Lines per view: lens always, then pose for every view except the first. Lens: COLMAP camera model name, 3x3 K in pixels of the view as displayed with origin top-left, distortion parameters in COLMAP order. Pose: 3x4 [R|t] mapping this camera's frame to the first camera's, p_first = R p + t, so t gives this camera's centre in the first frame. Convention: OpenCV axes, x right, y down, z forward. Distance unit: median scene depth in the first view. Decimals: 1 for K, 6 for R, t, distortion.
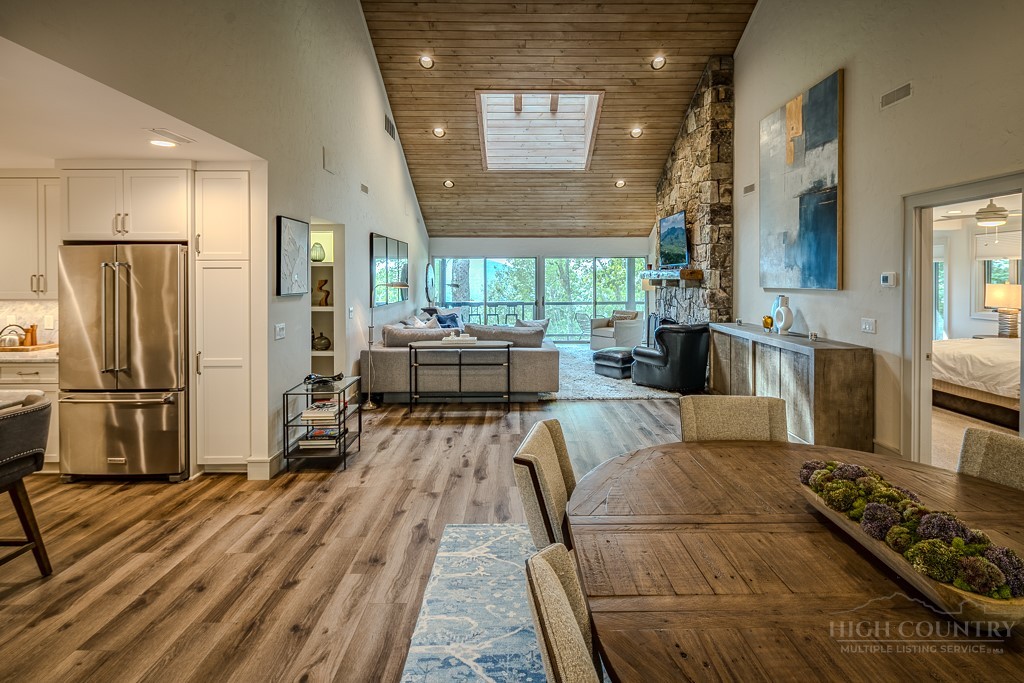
lens RADIAL K [[516.0, 0, 526.7], [0, 516.0, 280.5], [0, 0, 1]] dist [-0.001986, -0.000589]
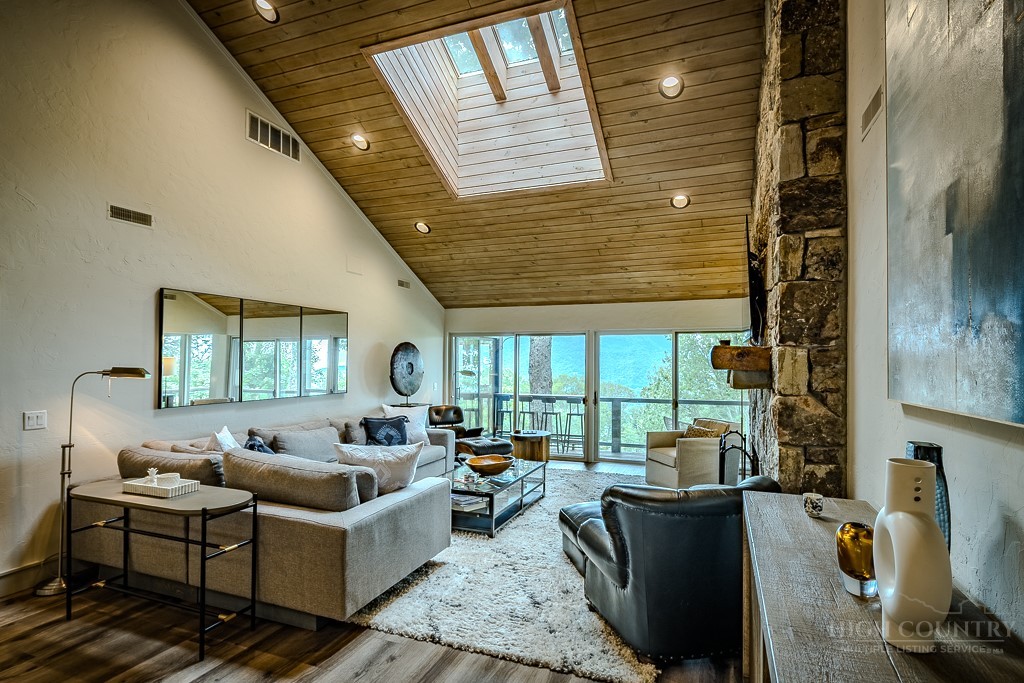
lens RADIAL K [[516.0, 0, 524.0], [0, 516.0, 355.4], [0, 0, 1]] dist [-0.001986, -0.000589]
pose [[0.926547, 0.003487, -0.376162, 0.288356], [-0.011031, 0.999779, -0.017901, -0.004188], [0.376017, 0.020735, 0.926381, 0.496606]]
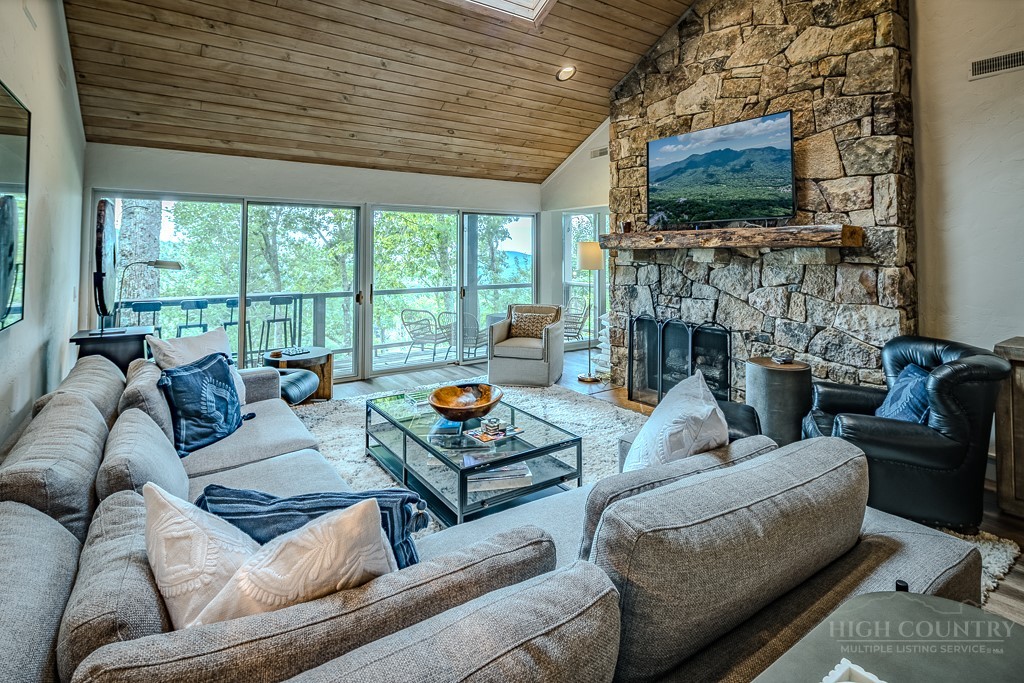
lens RADIAL K [[516.0, 0, 529.5], [0, 516.0, 232.4], [0, 0, 1]] dist [-0.001986, -0.000589]
pose [[0.830756, 0.023321, 0.556149, -0.180269], [0.002772, 0.998936, -0.046030, 0.005647], [-0.556631, 0.039781, 0.829807, 0.706567]]
